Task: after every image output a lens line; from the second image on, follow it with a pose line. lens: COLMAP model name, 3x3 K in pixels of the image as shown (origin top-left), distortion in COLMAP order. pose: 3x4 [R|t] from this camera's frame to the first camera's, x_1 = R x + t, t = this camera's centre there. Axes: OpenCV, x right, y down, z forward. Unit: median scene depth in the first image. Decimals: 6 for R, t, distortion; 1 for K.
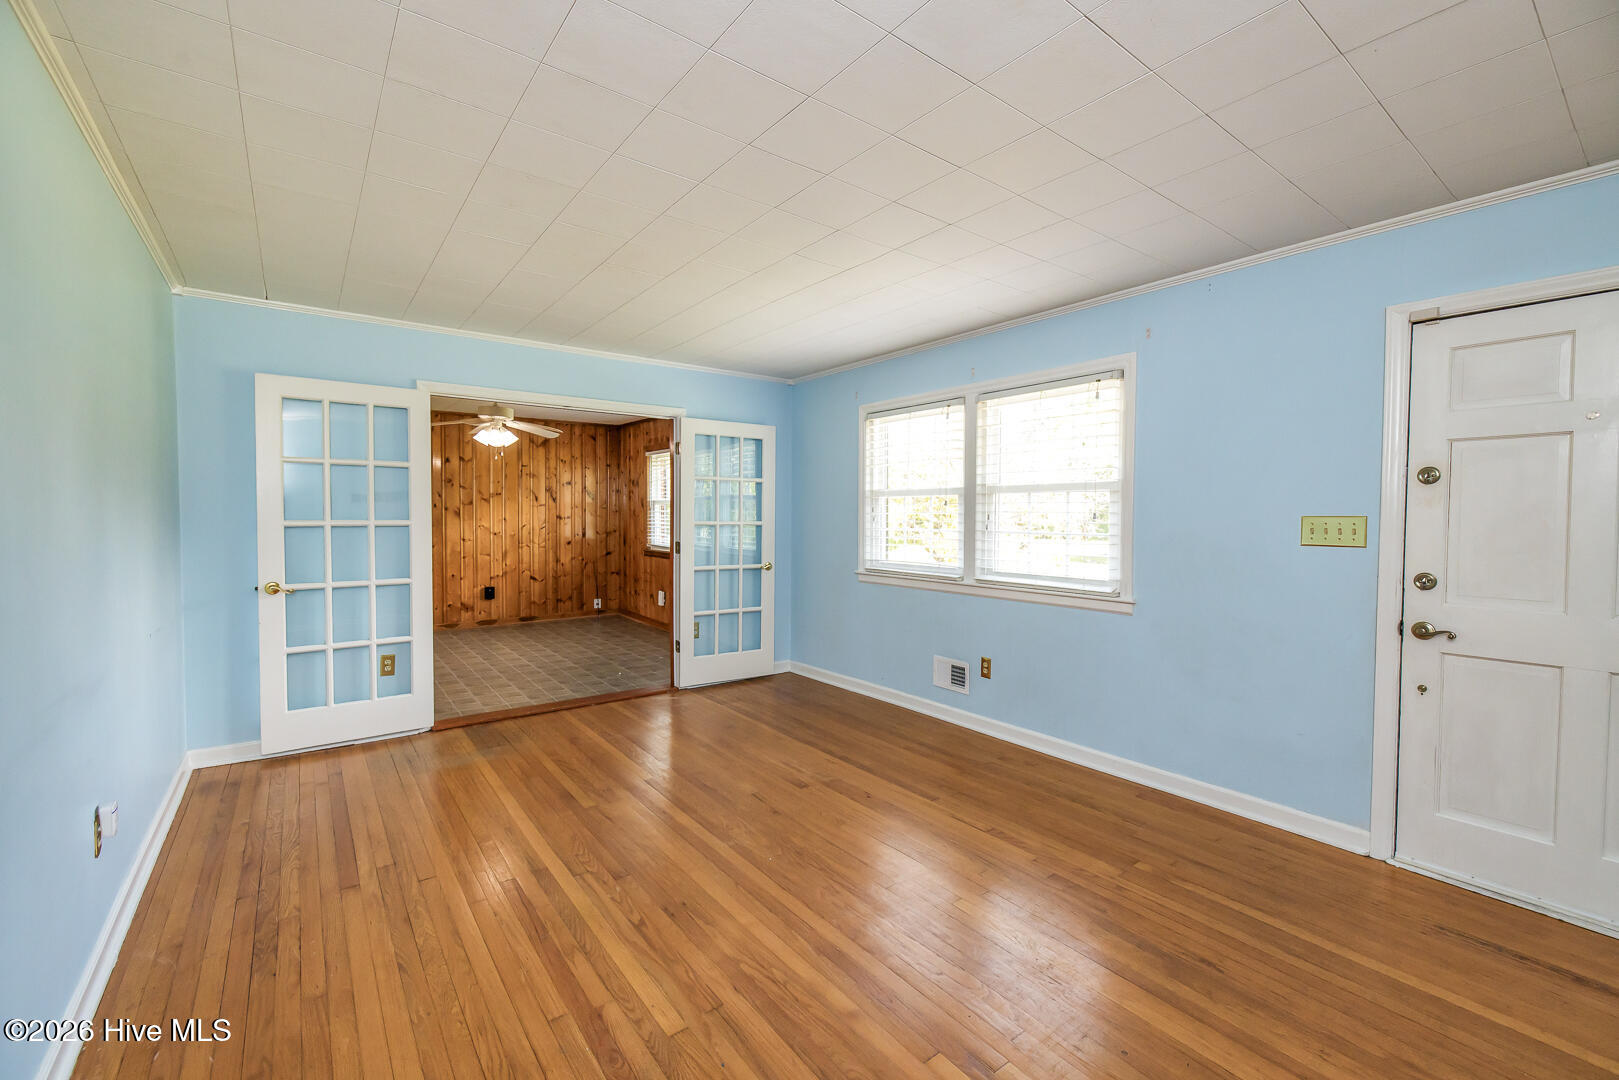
lens RADIAL K [[674.0, 0, 758.5], [0, 674.0, 514.5], [0, 0, 1]] dist [-0.003293, 0.000170]
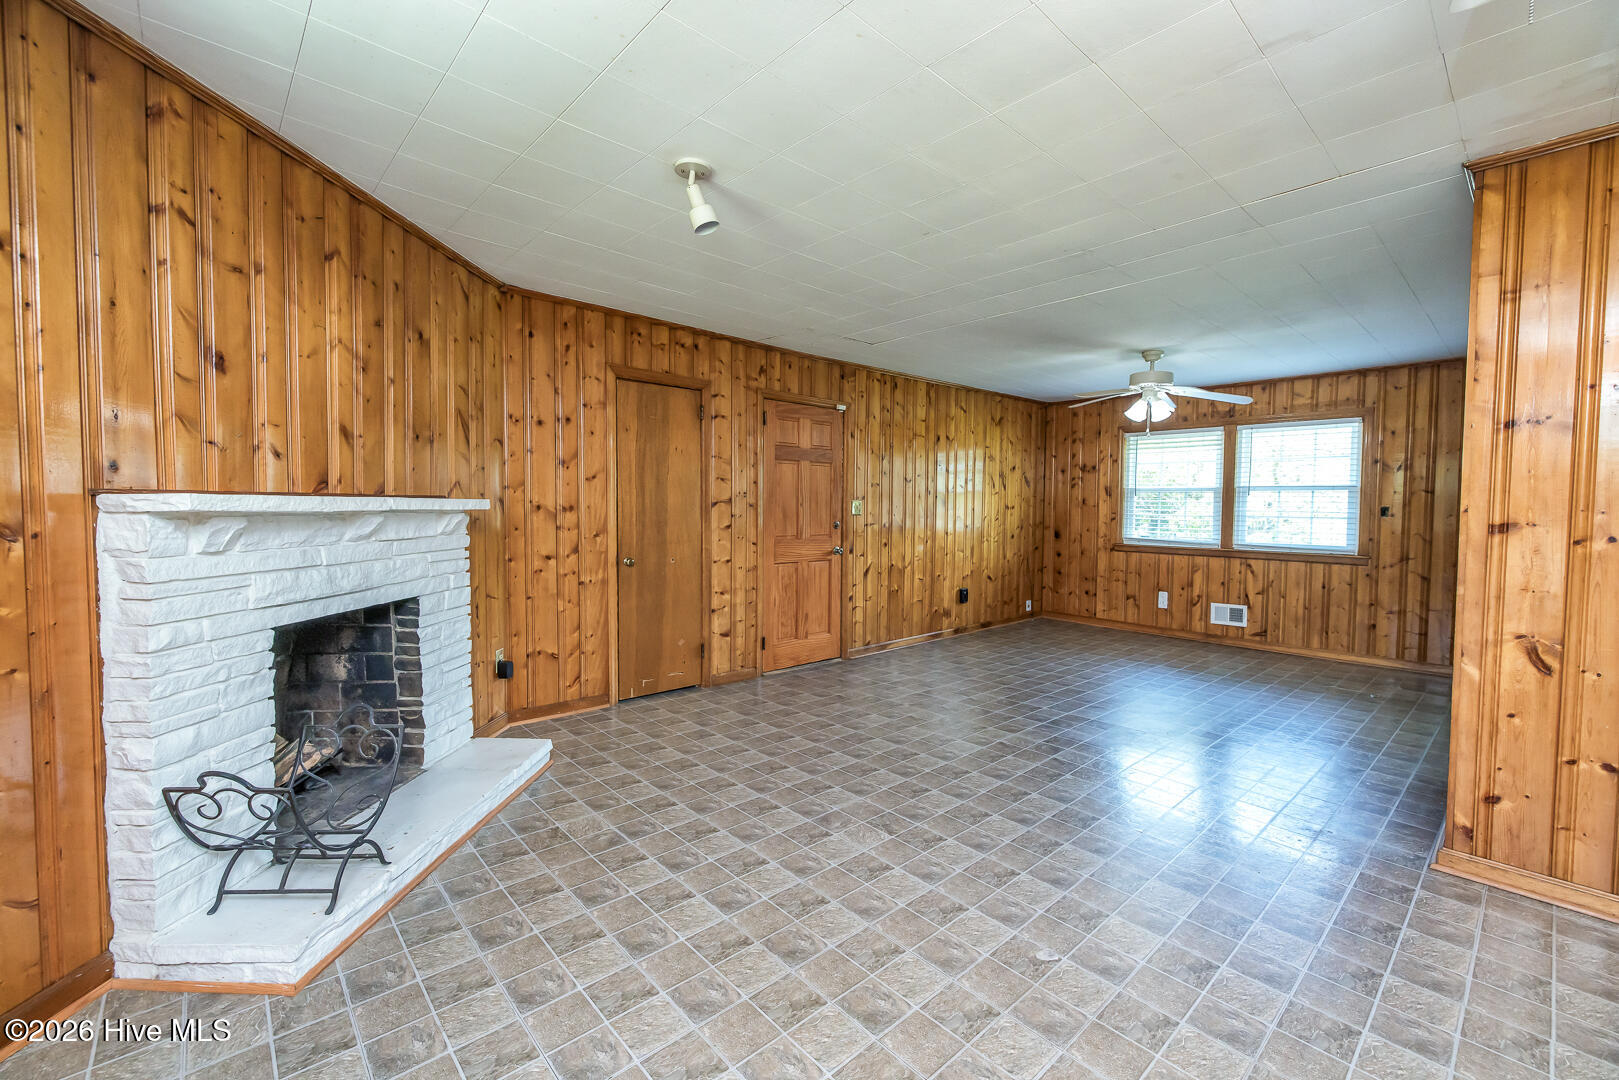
lens RADIAL K [[674.0, 0, 805.7], [0, 674.0, 536.7], [0, 0, 1]] dist [-0.003293, 0.000170]
pose [[0.992405, 0.003037, 0.122977, -0.663577], [-0.007801, 0.999237, 0.038277, 0.011083], [-0.122767, -0.038945, 0.991671, 0.179063]]
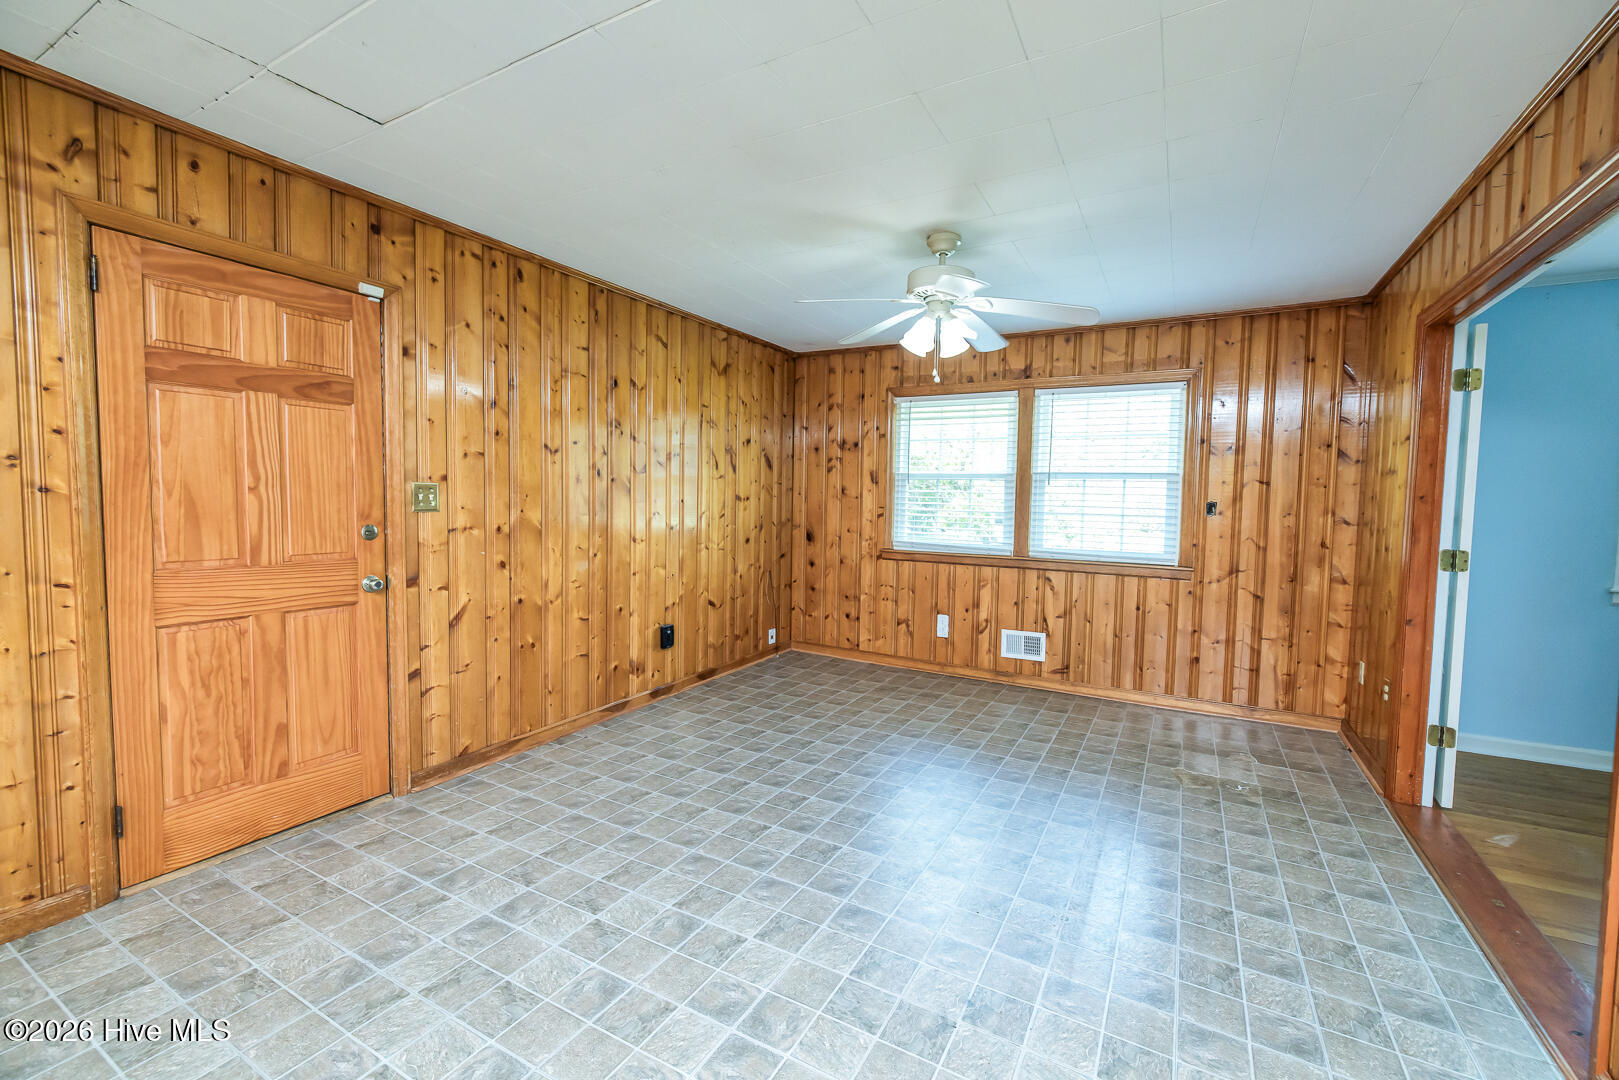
lens RADIAL K [[674.0, 0, 802.6], [0, 674.0, 541.8], [0, 0, 1]] dist [-0.003293, 0.000170]
pose [[0.904158, -0.011592, 0.427042, -0.502399], [-0.014831, 0.998177, 0.058497, 0.007299], [-0.426942, -0.059224, 0.902338, 0.446963]]
